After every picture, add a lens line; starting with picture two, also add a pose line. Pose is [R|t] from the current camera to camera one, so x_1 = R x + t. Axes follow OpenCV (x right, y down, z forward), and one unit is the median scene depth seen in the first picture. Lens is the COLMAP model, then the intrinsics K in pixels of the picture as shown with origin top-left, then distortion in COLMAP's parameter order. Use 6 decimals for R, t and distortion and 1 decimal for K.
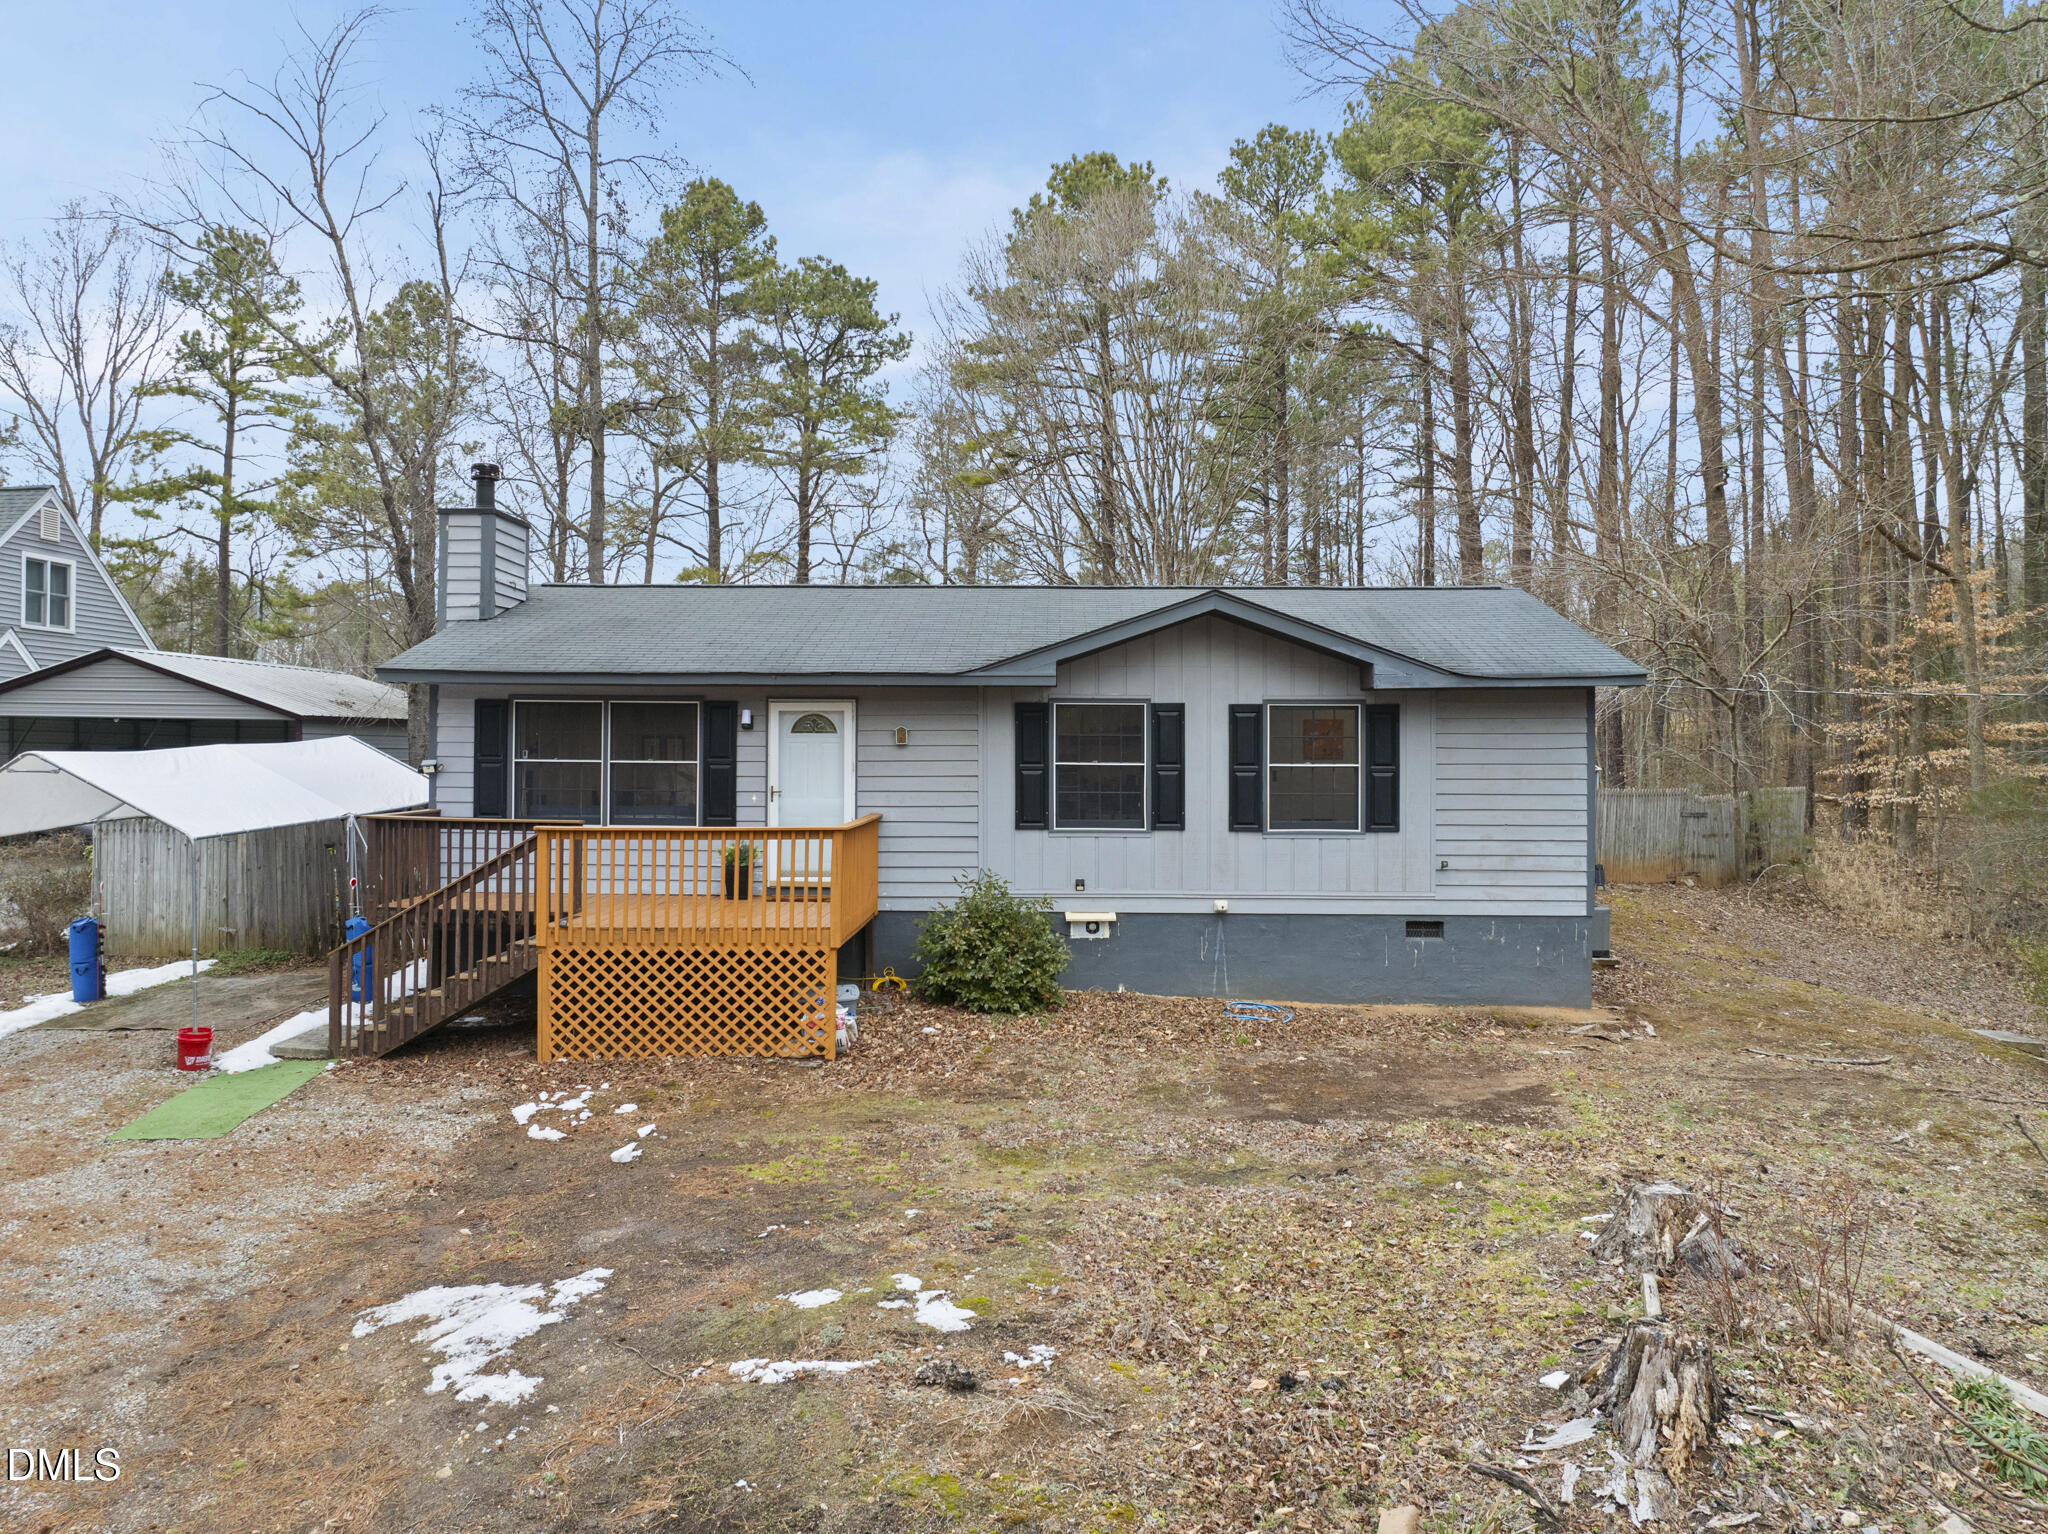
lens RADIAL K [[1448.6, 0, 1024.0], [0, 1448.6, 767.0], [0, 0, 1]] dist [-0.043358, 0.009023]
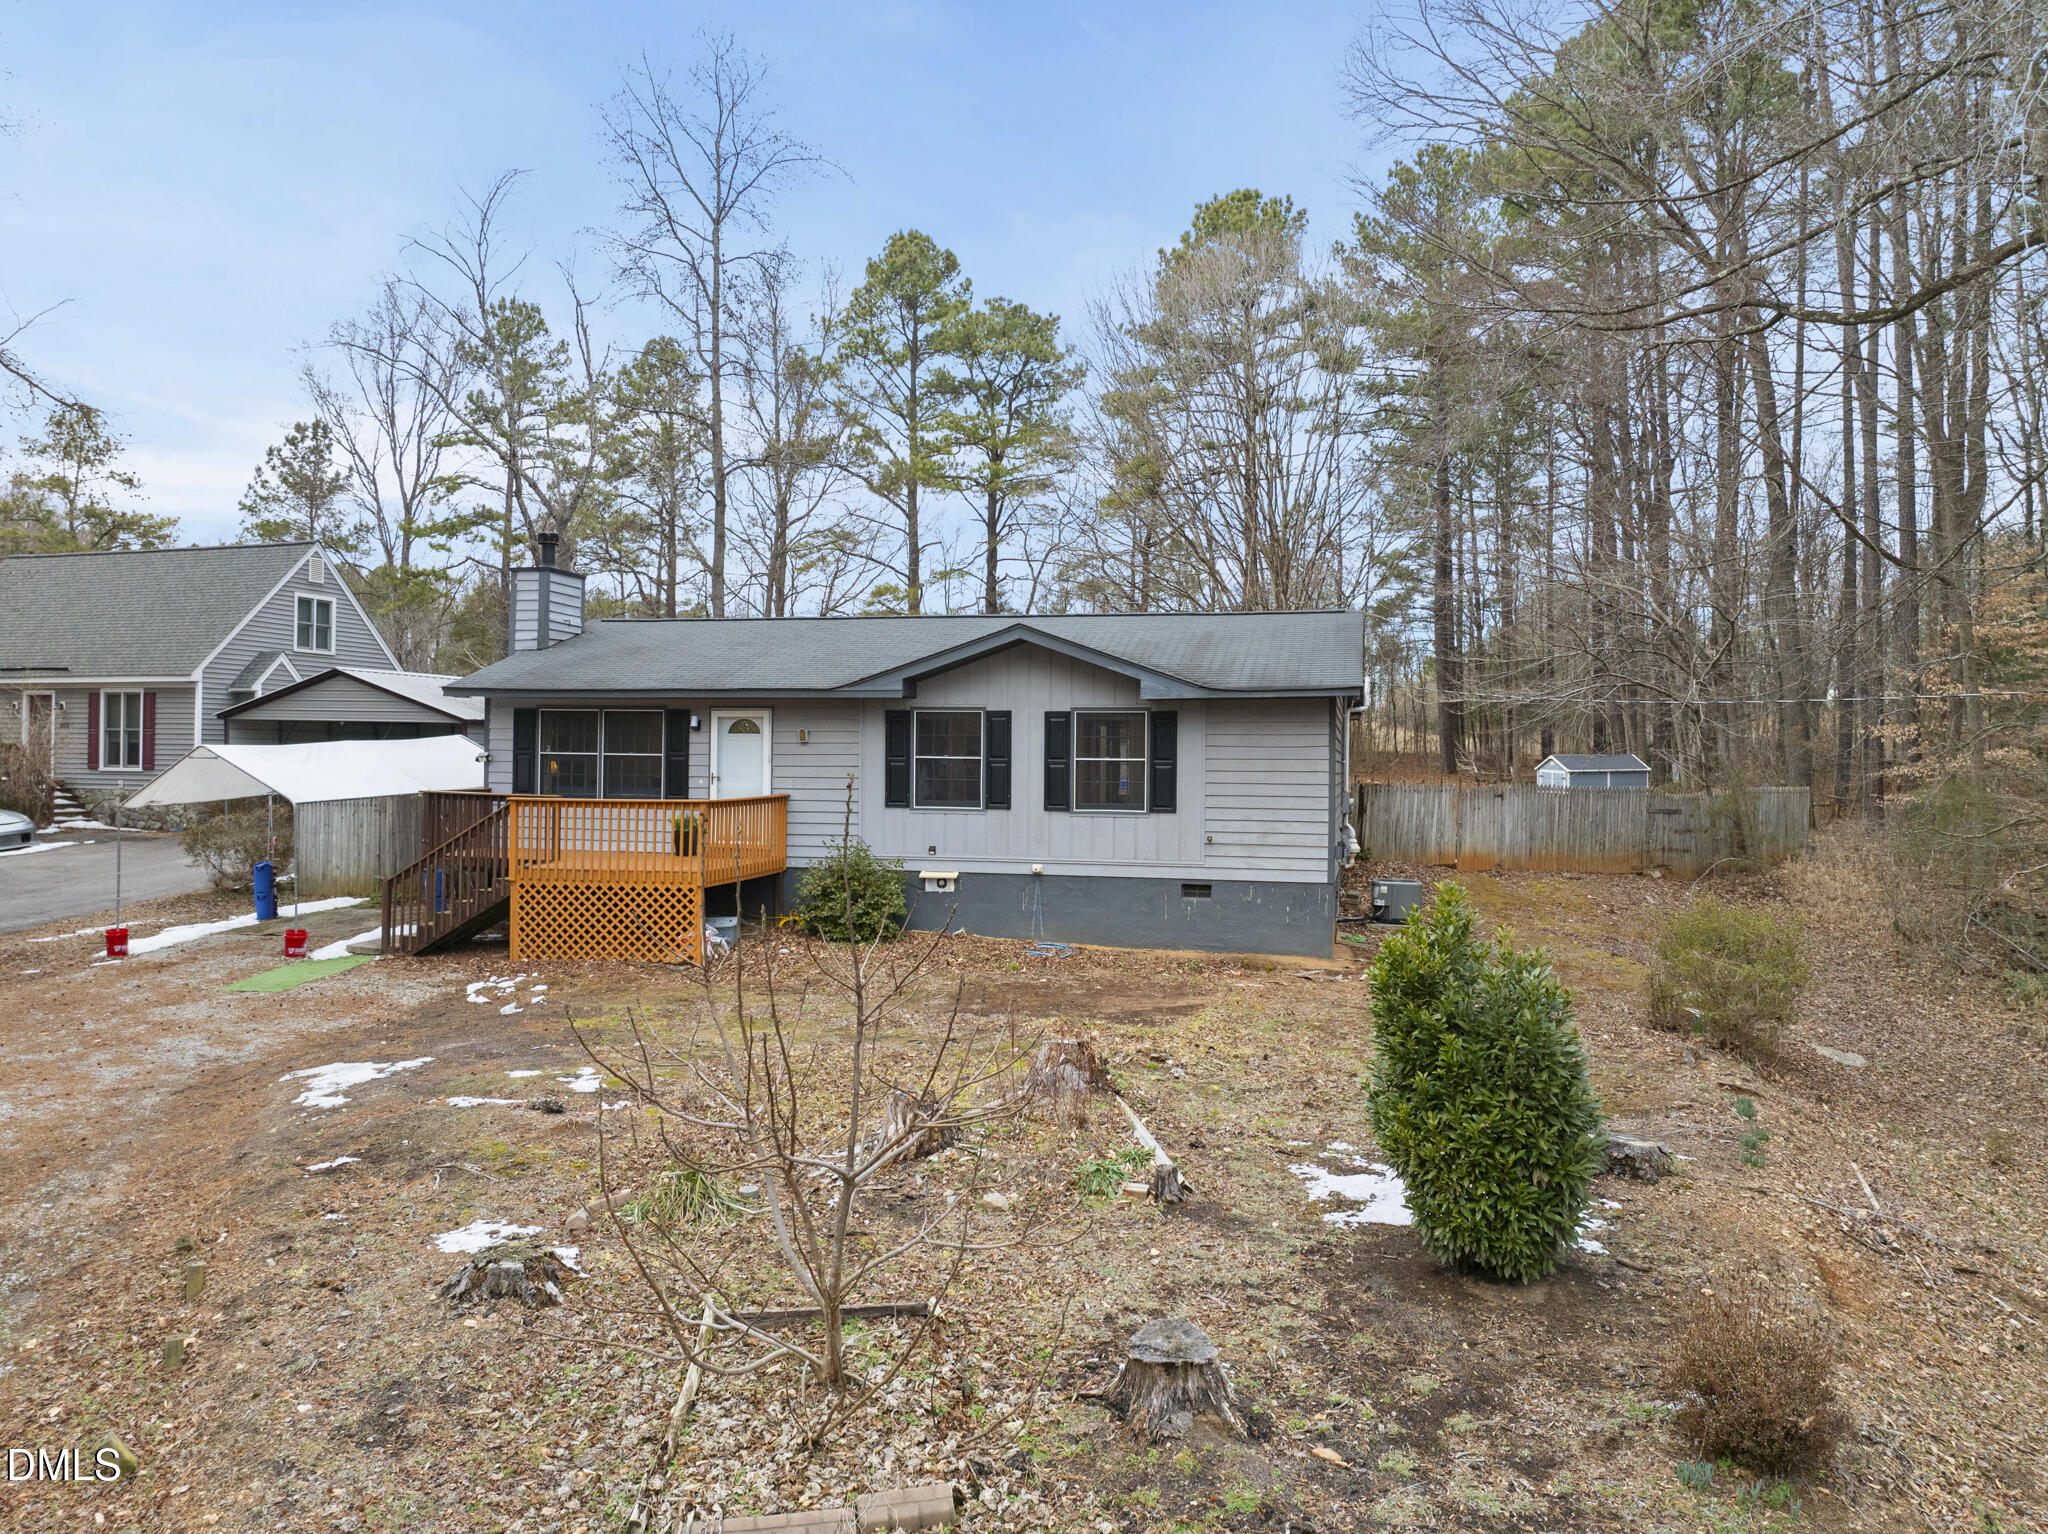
lens RADIAL K [[1448.6, 0, 1024.0], [0, 1448.6, 767.0], [0, 0, 1]] dist [-0.043358, 0.009023]
pose [[0.979022, 0.006157, -0.203661, 0.371881], [-0.006290, 0.999980, -0.000007, 0.005782], [0.203657, 0.001288, 0.979041, -0.249780]]
